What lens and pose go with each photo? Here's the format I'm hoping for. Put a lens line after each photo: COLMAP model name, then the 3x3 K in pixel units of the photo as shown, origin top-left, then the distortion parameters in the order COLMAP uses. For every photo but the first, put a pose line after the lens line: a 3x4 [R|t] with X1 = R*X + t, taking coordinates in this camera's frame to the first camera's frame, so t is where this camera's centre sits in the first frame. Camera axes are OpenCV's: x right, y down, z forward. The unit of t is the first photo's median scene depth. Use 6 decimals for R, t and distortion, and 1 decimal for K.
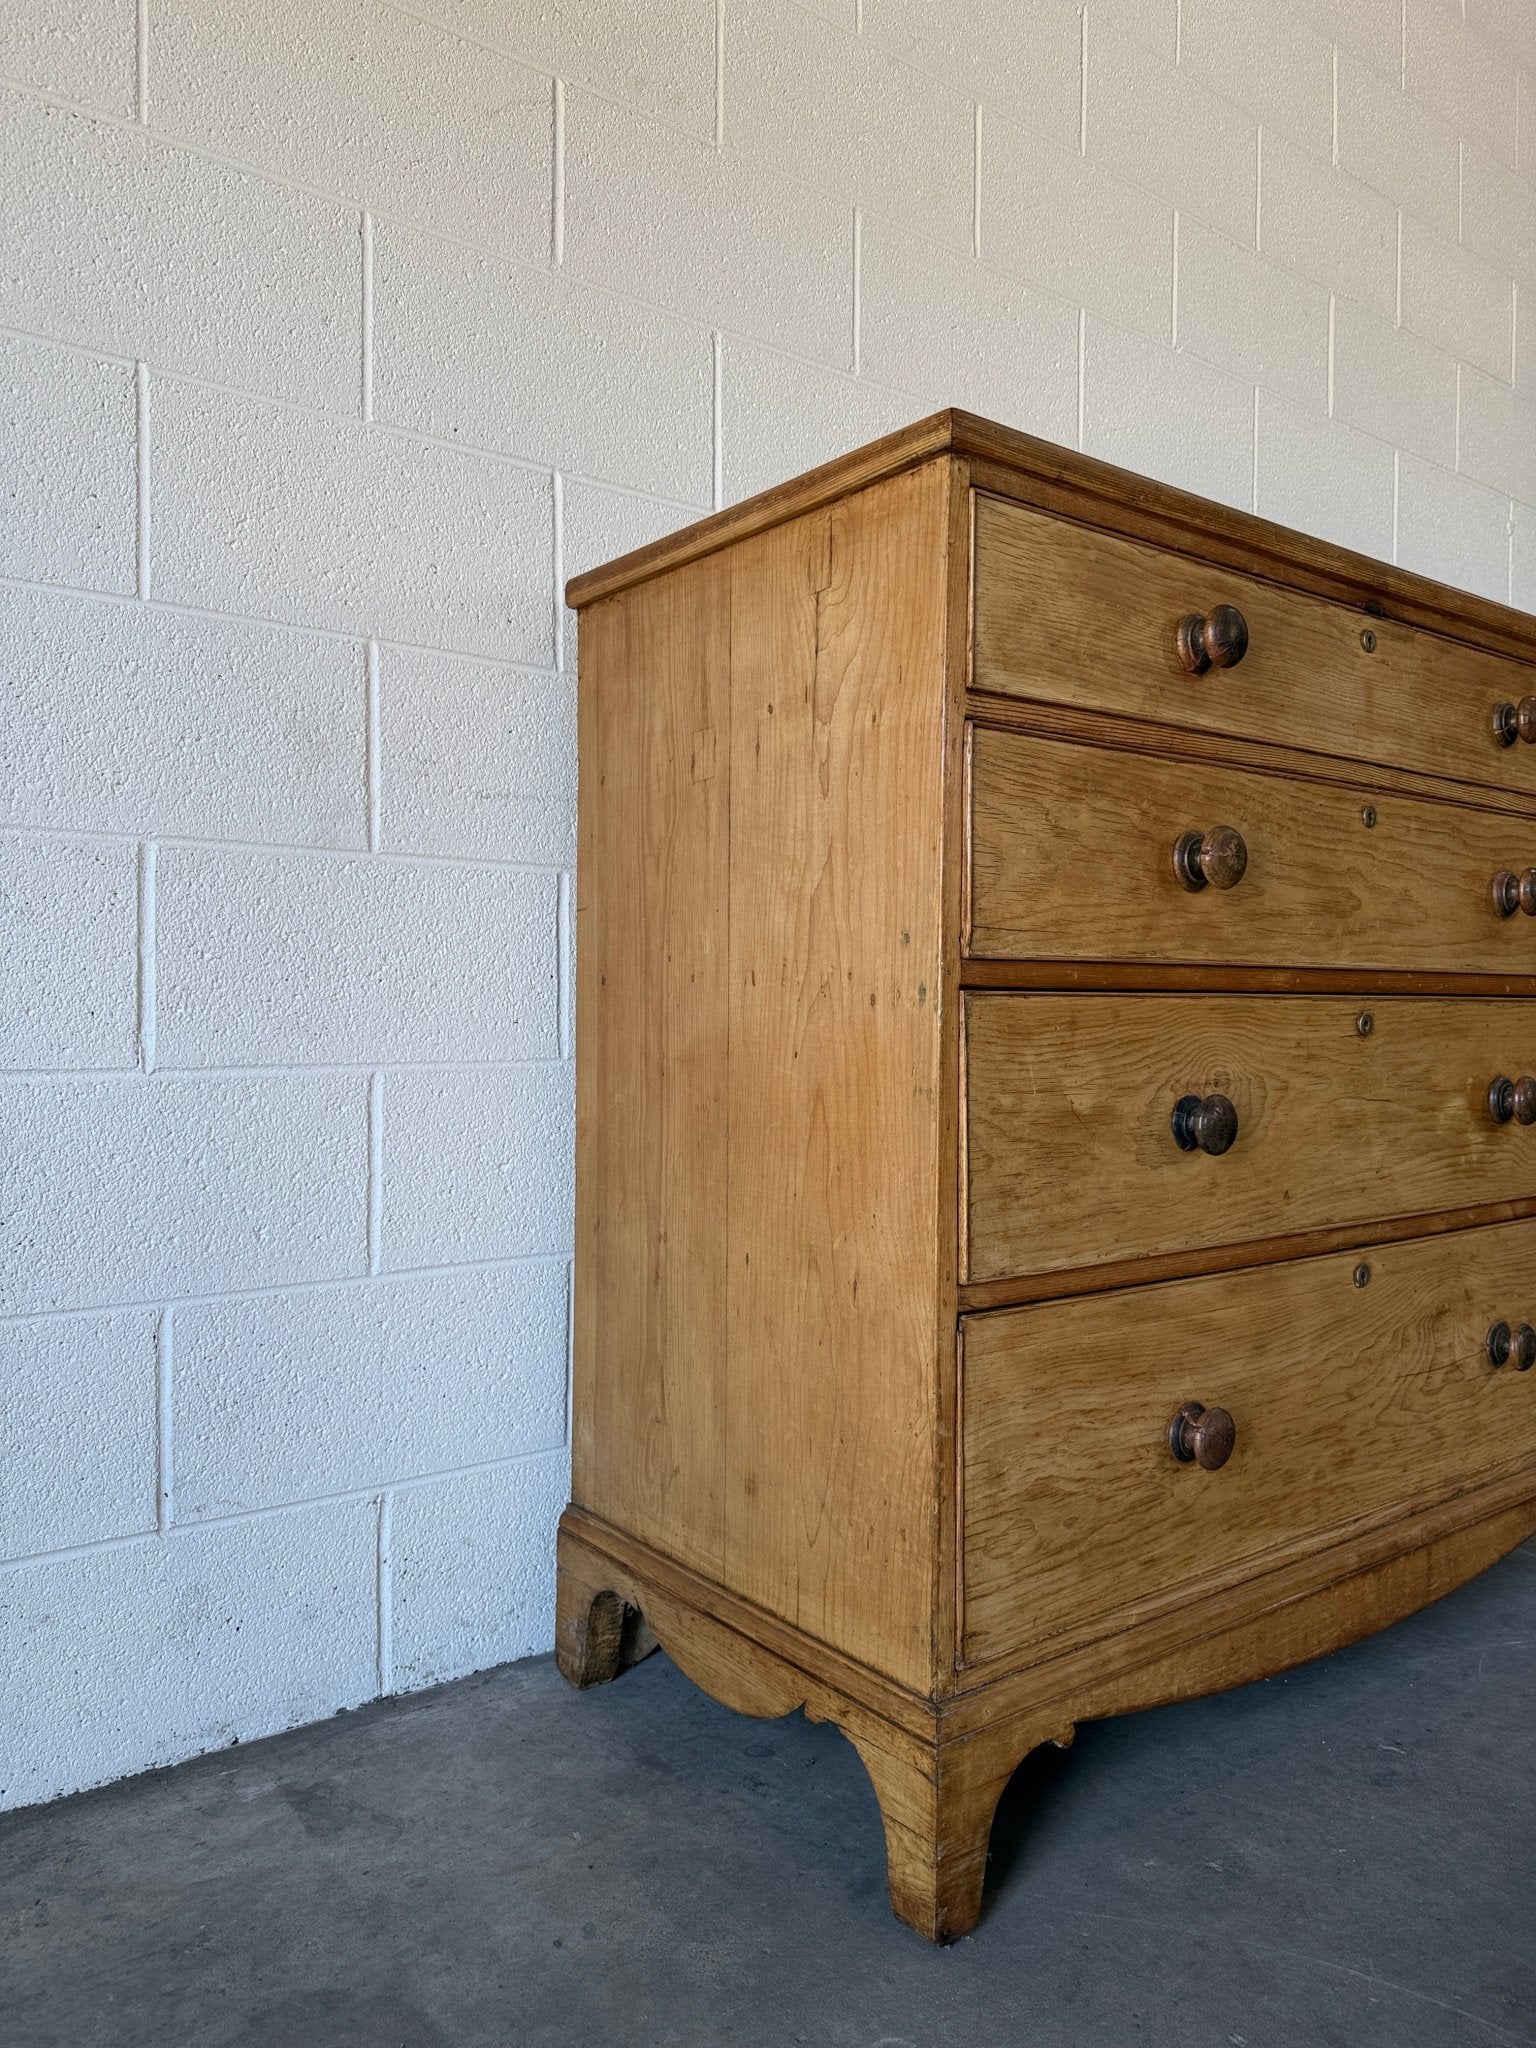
lens RADIAL K [[1459.1, 0, 764.0], [0, 1459.1, 1026.3], [0, 0, 1]] dist [-0.000063, -0.012045]
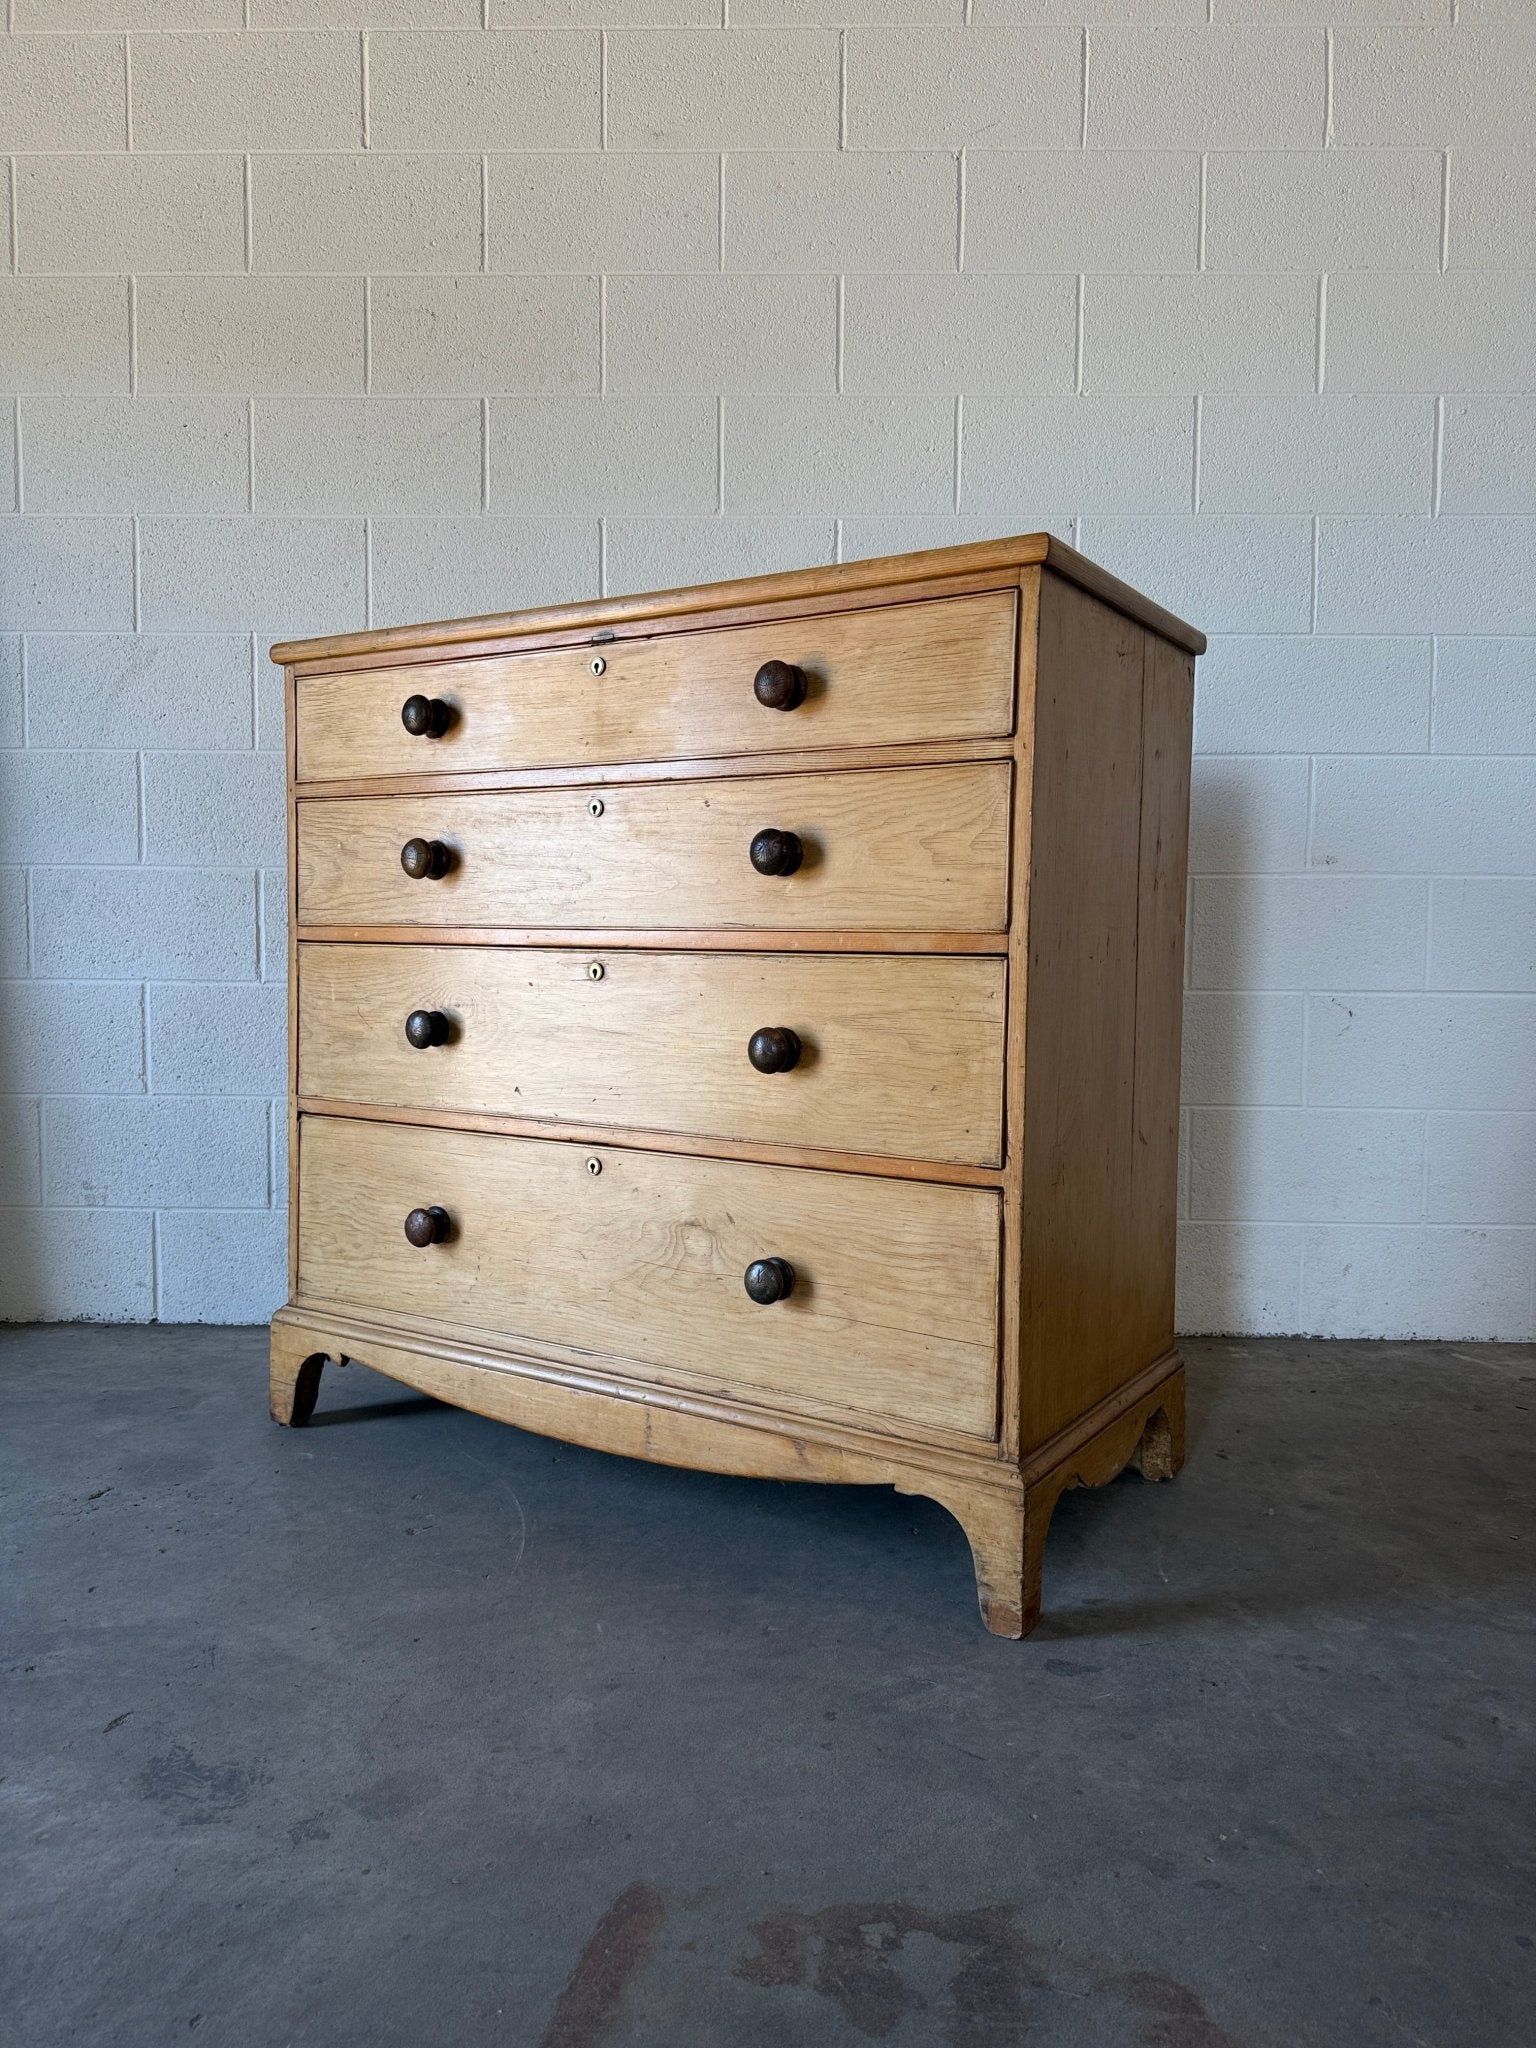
lens RADIAL K [[1459.1, 0, 765.2], [0, 1459.1, 1020.0], [0, 0, 1]] dist [-0.000063, -0.012045]
pose [[0.779683, 0.035124, -0.625188, 1.419567], [-0.013591, 0.999140, 0.039183, -0.005573], [0.626027, -0.022053, 0.779490, -0.148236]]
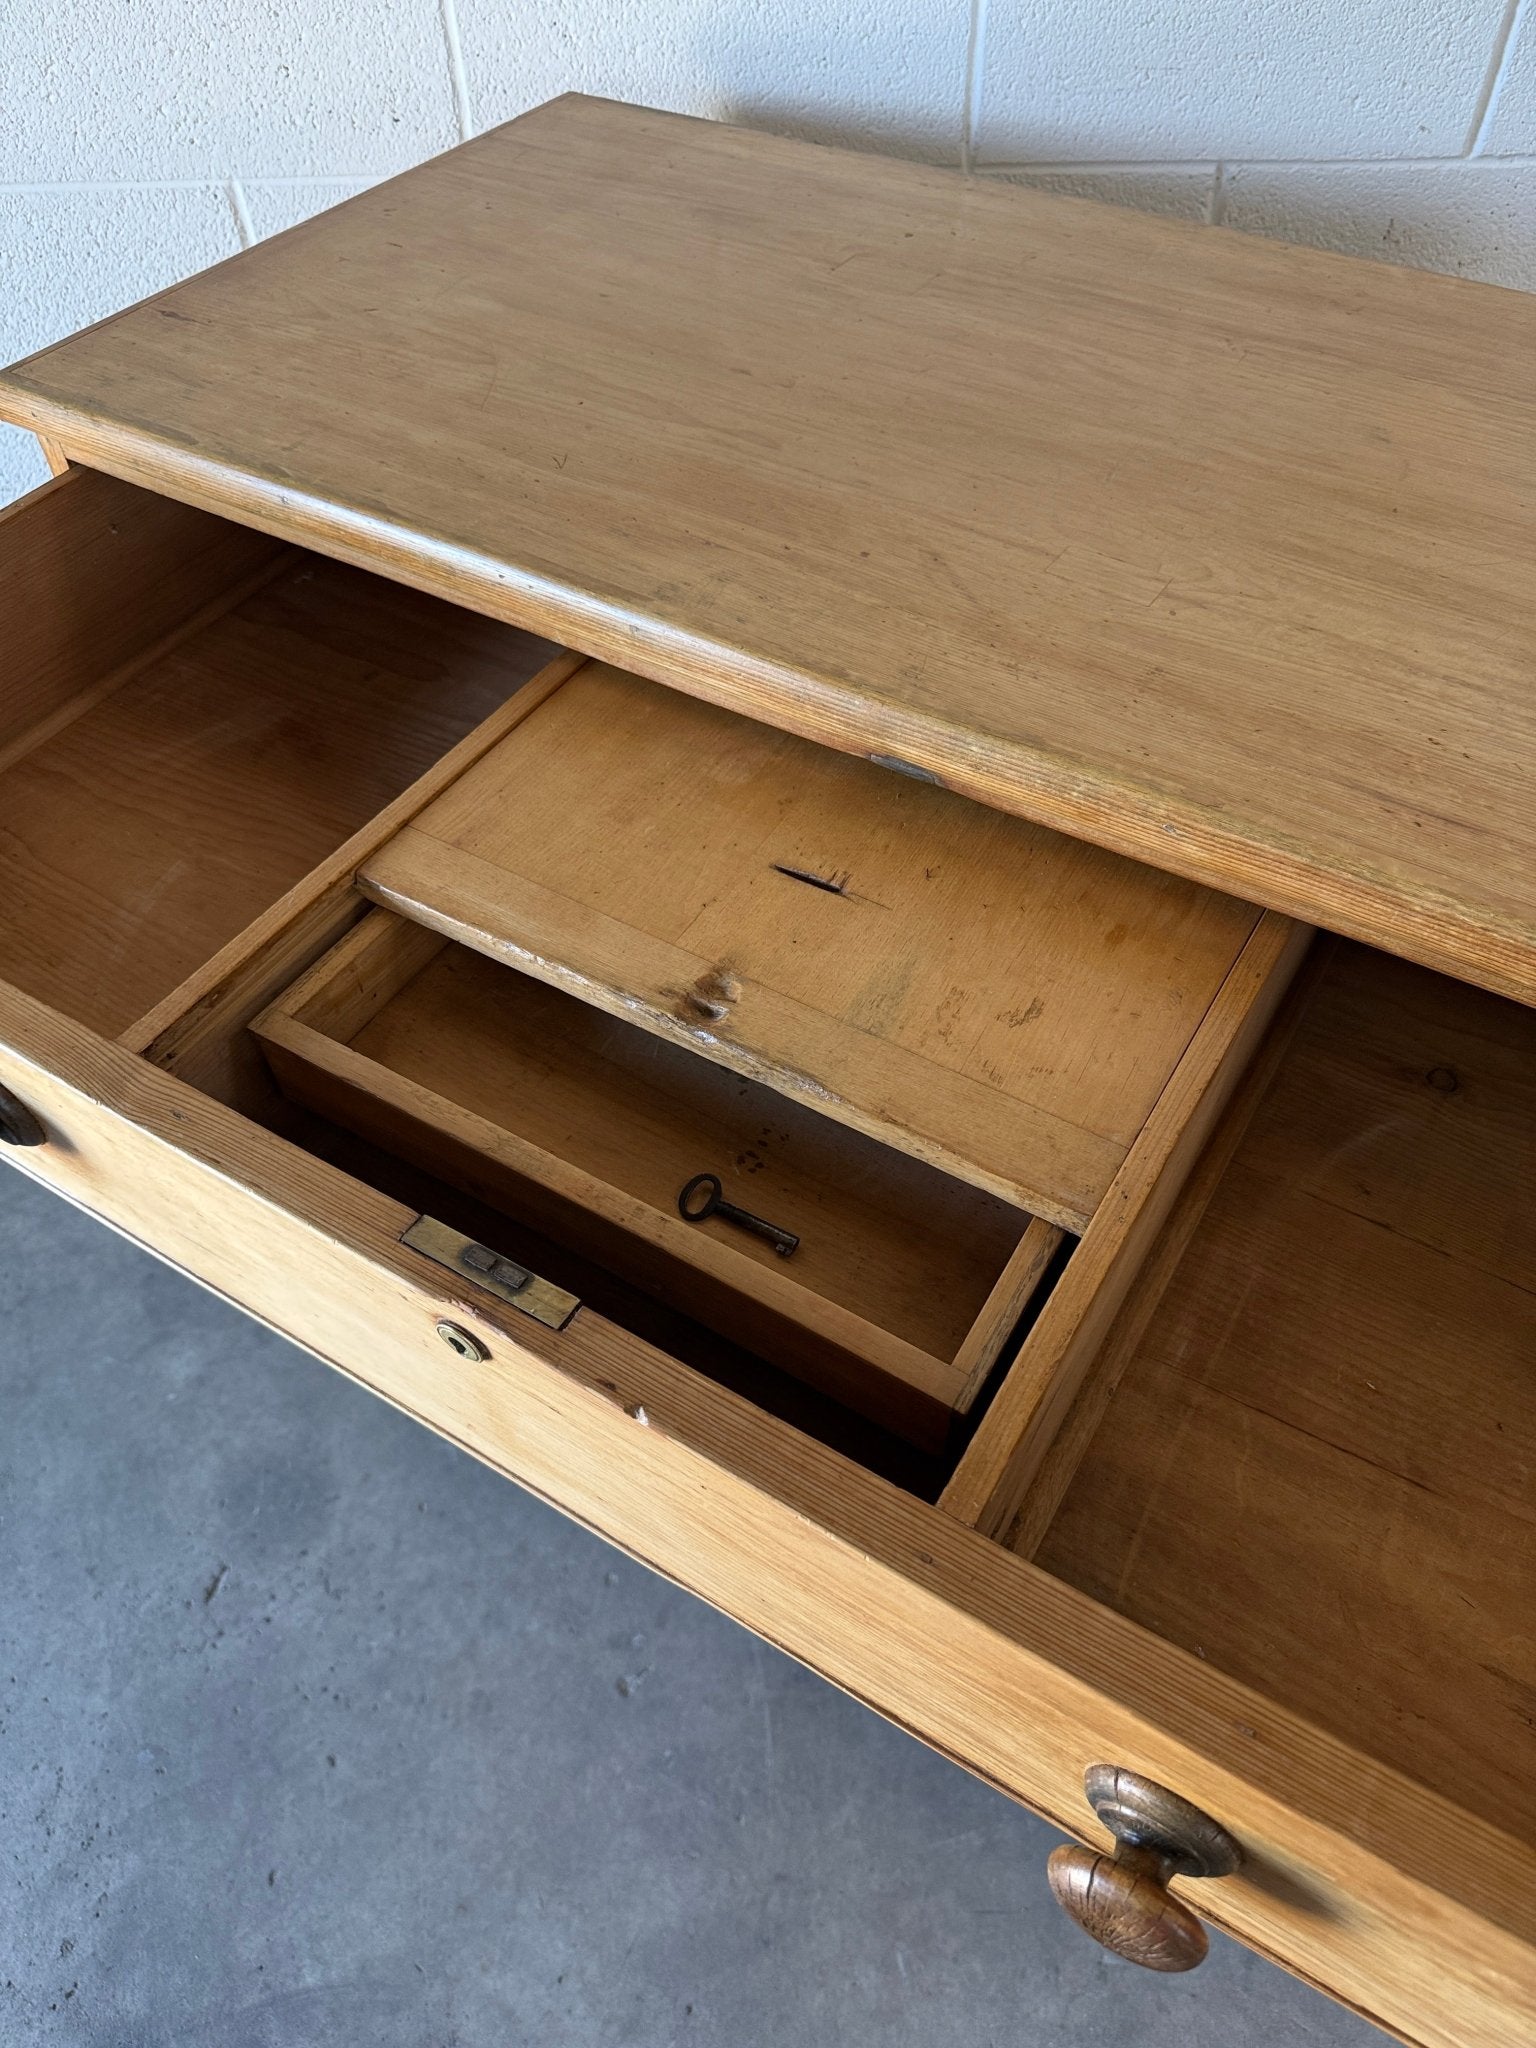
lens RADIAL K [[1459.1, 0, 760.2], [0, 1459.1, 1023.4], [0, 0, 1]] dist [-0.000063, -0.012045]
pose [[0.786843, 0.451547, -0.420695, 0.634322], [0.013868, 0.668560, 0.743529, -0.632866], [0.616998, -0.590874, 0.519790, 0.492644]]
